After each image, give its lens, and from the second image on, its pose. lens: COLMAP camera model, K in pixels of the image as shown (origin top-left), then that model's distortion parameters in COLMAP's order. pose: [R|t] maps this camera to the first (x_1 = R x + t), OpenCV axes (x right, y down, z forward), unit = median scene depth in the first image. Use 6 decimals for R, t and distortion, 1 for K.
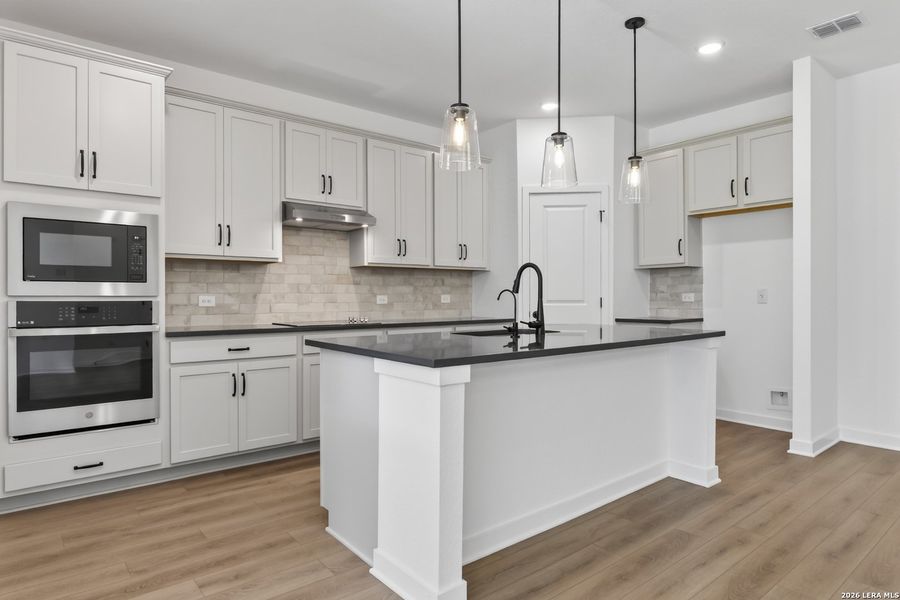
lens RADIAL K [[564.0, 0, 481.2], [0, 564.0, 302.6], [0, 0, 1]] dist [-0.004595, -0.001730]
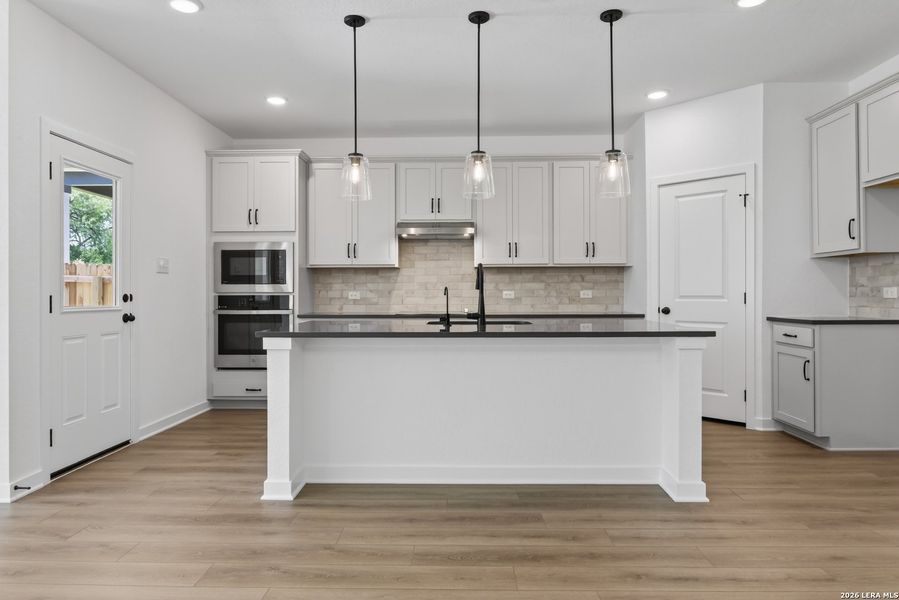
lens RADIAL K [[536.3, 0, 444.4], [0, 536.3, 296.6], [0, 0, 1]] dist [-0.001901, -0.001122]
pose [[0.761410, 0.003885, -0.648260, 0.521045], [-0.004999, 0.999987, 0.000122, -0.000973], [0.648252, 0.003148, 0.761419, 0.073741]]
